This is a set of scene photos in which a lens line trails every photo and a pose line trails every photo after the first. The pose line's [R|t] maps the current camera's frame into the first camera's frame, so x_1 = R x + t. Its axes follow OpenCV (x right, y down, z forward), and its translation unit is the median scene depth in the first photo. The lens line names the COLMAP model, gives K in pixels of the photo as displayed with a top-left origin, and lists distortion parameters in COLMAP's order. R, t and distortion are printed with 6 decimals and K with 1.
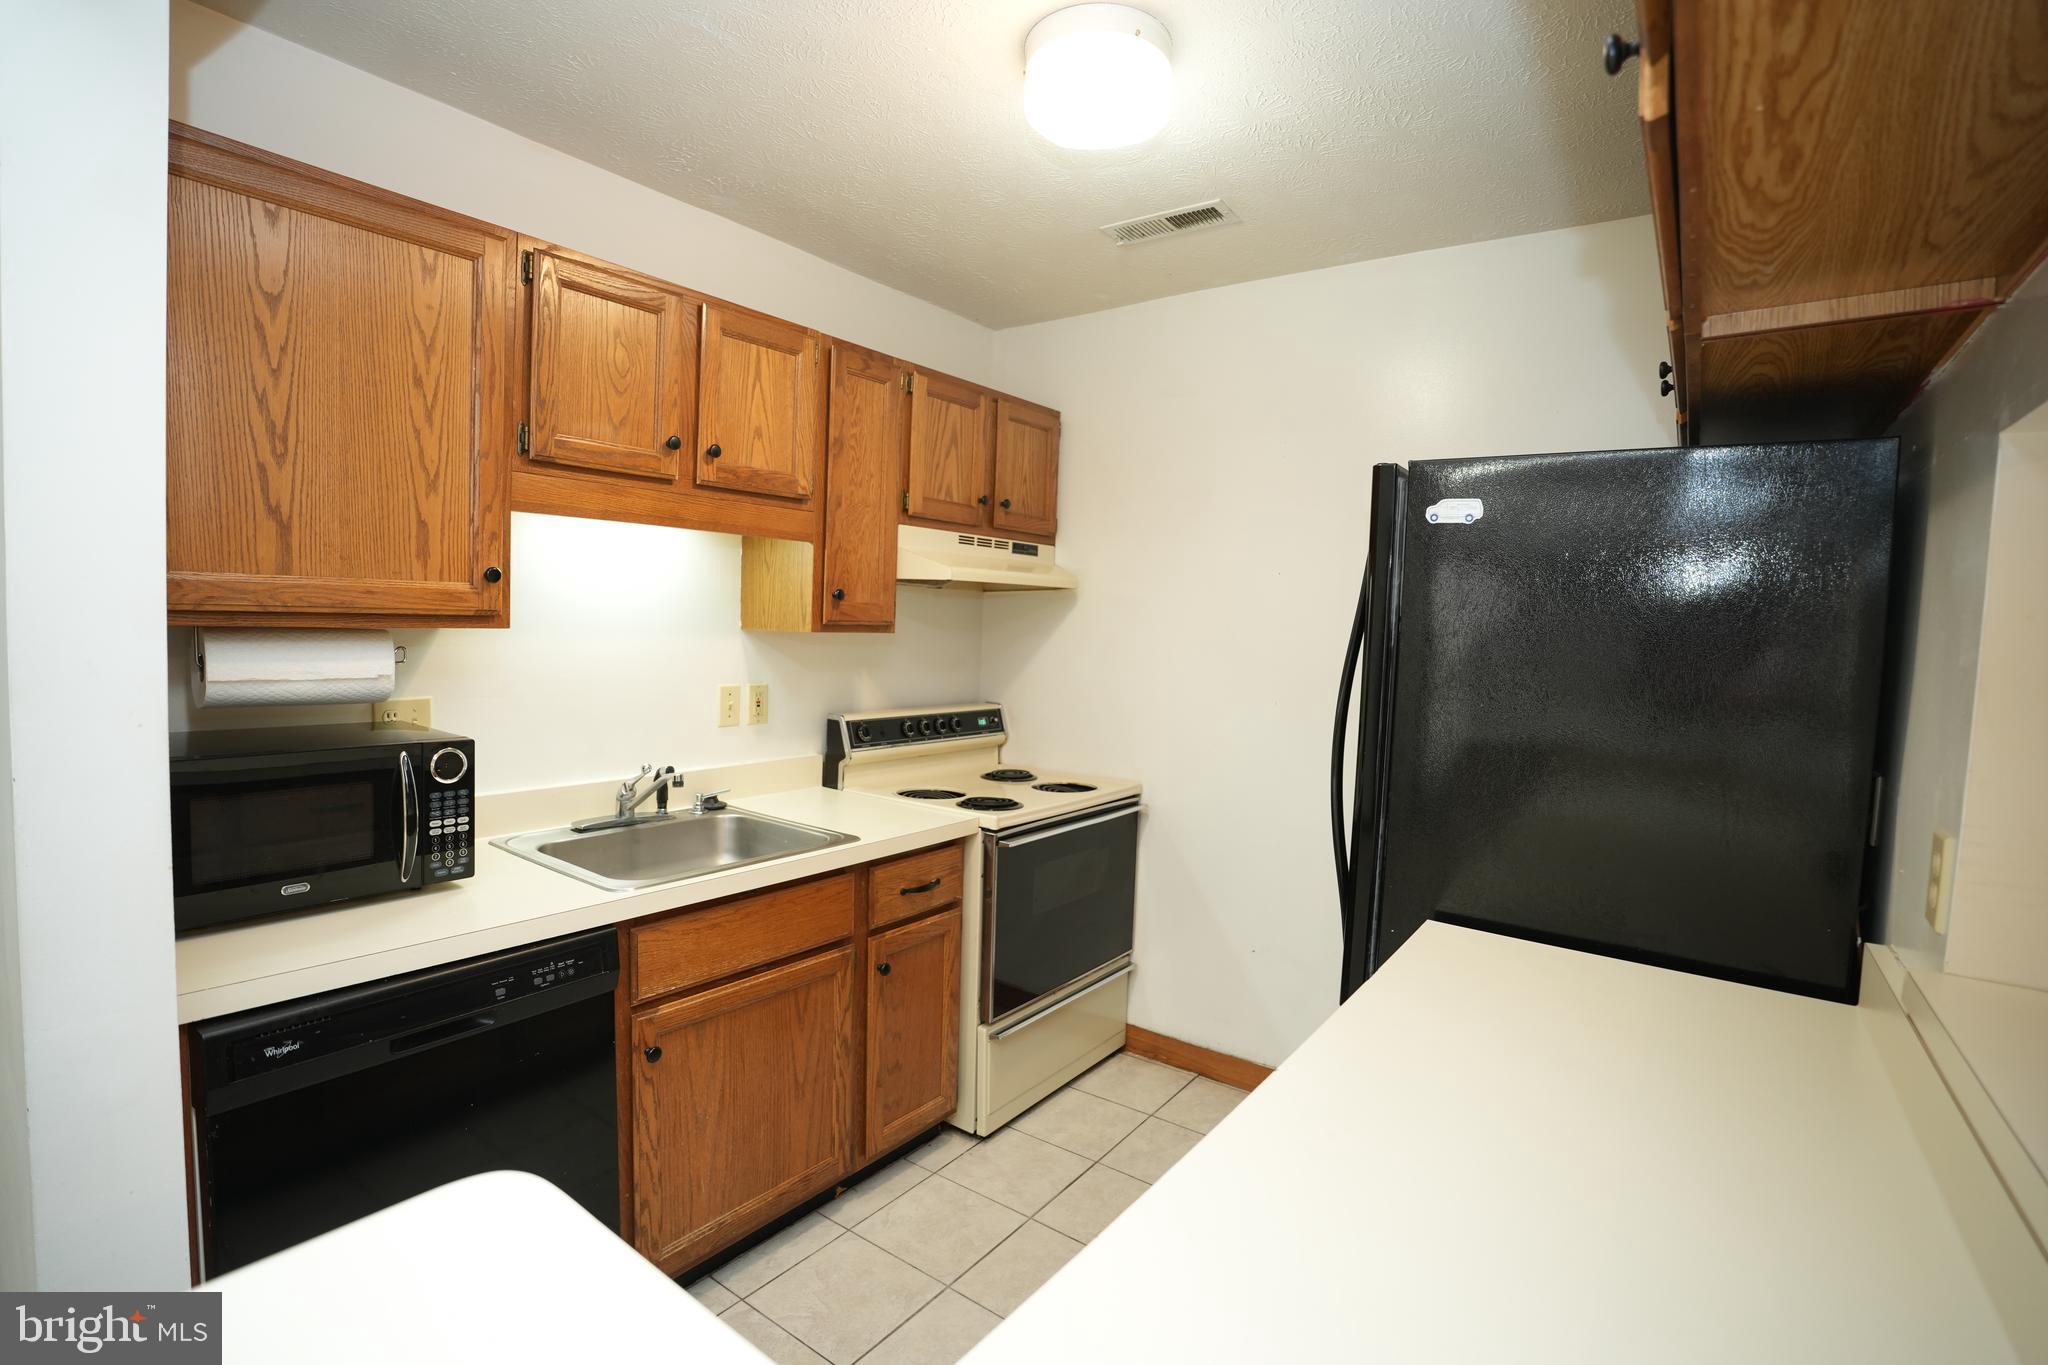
lens RADIAL K [[937.6, 0, 1020.6], [0, 937.6, 678.1], [0, 0, 1]] dist [-0.071444, 0.018743]
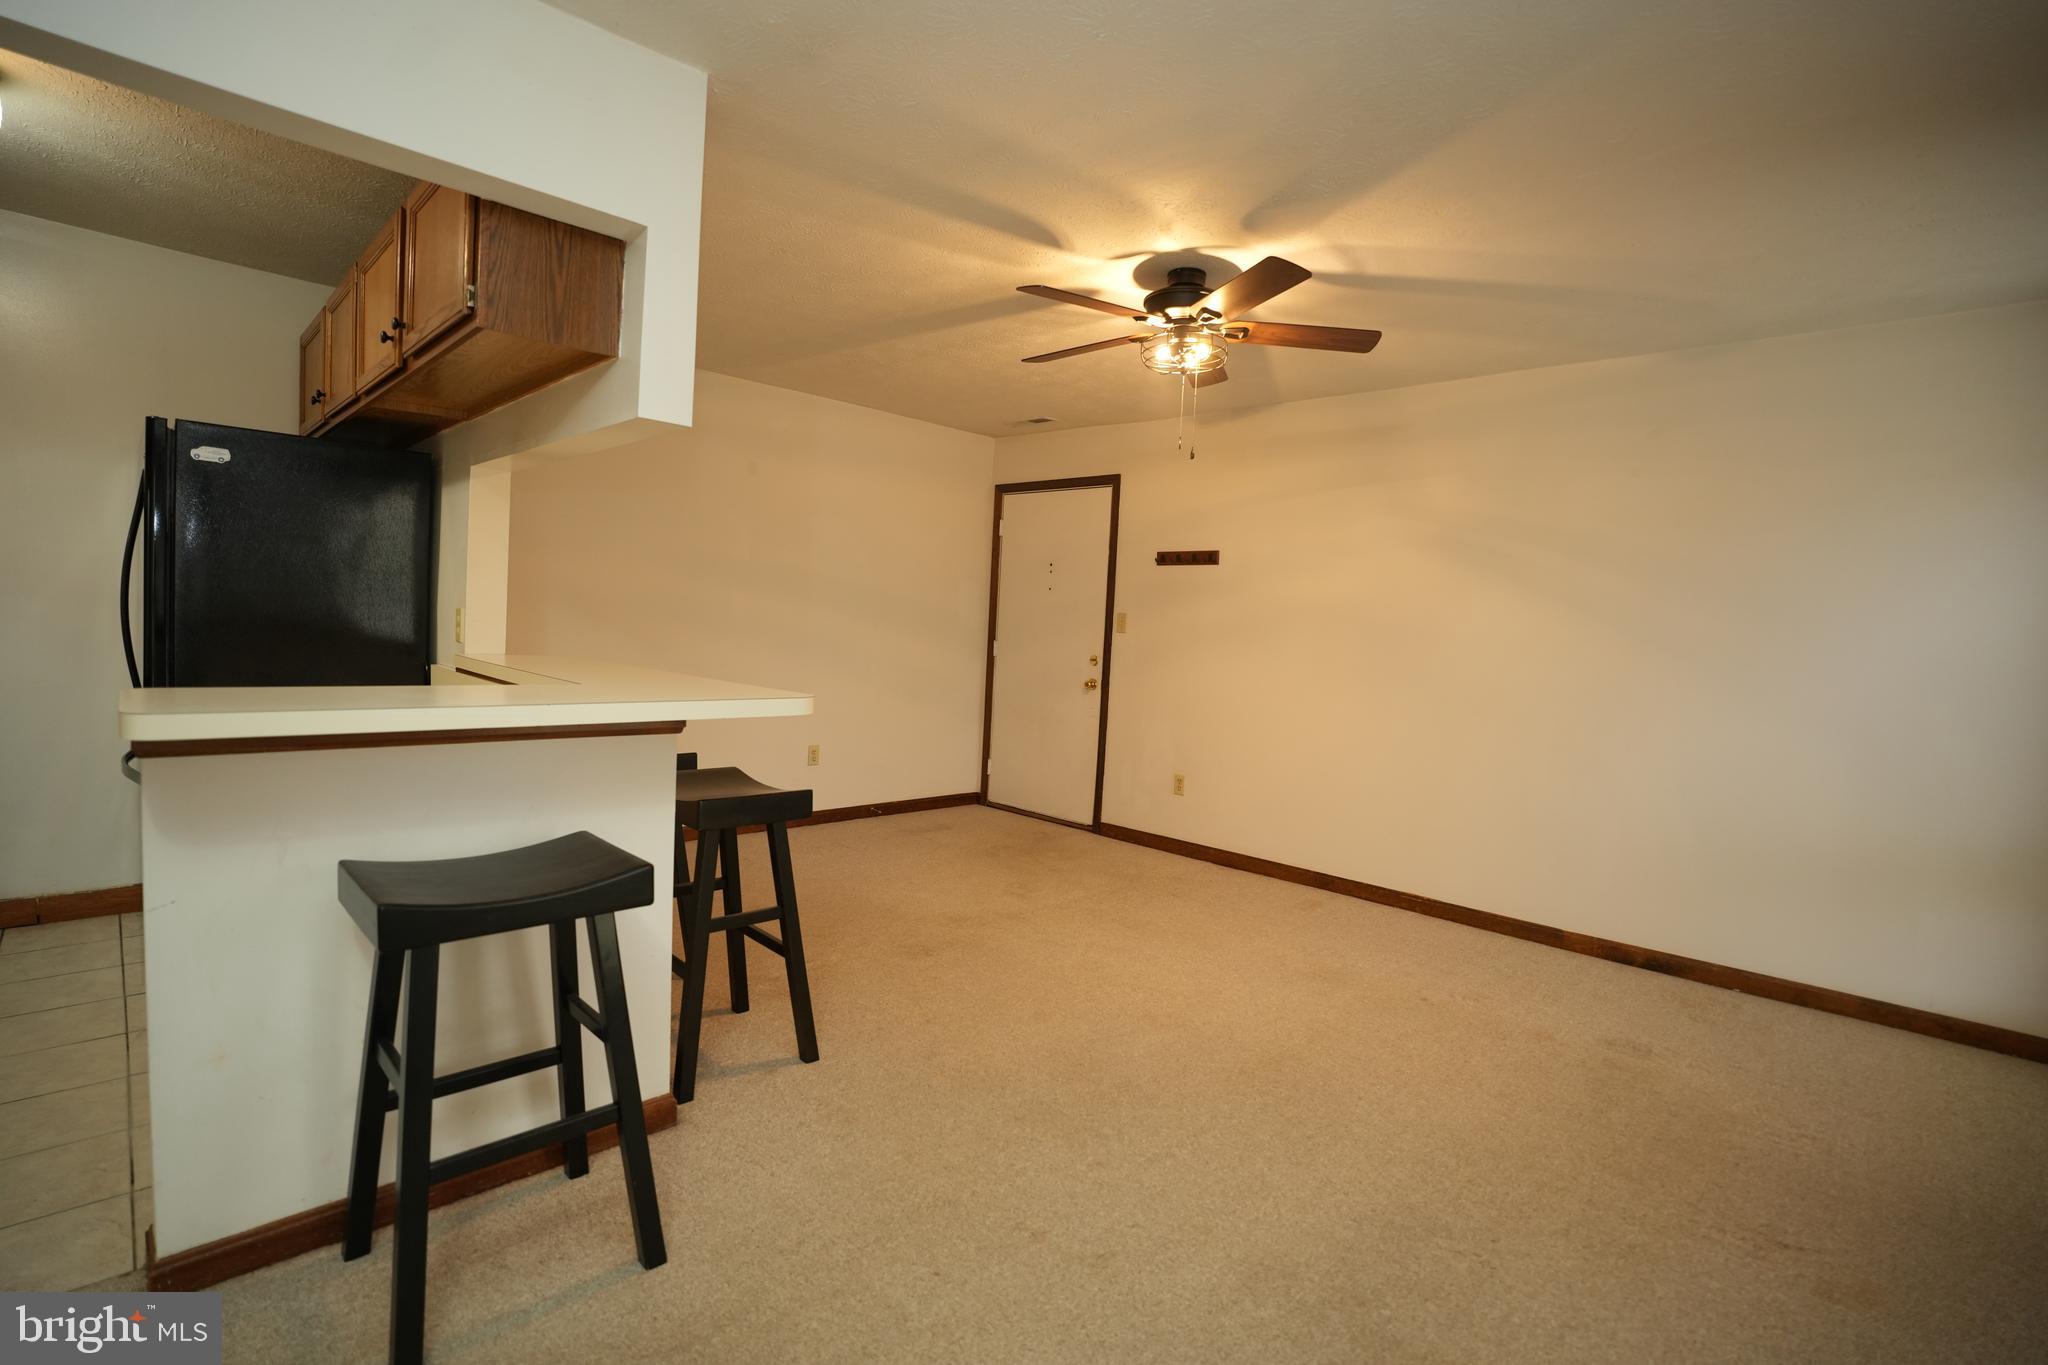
lens RADIAL K [[937.6, 0, 1020.6], [0, 937.6, 678.1], [0, 0, 1]] dist [-0.071444, 0.018743]
pose [[0.145260, -0.090631, 0.985234, -0.713553], [0.009812, 0.995879, 0.090164, 0.071756], [-0.989345, -0.003430, 0.145551, -0.533405]]
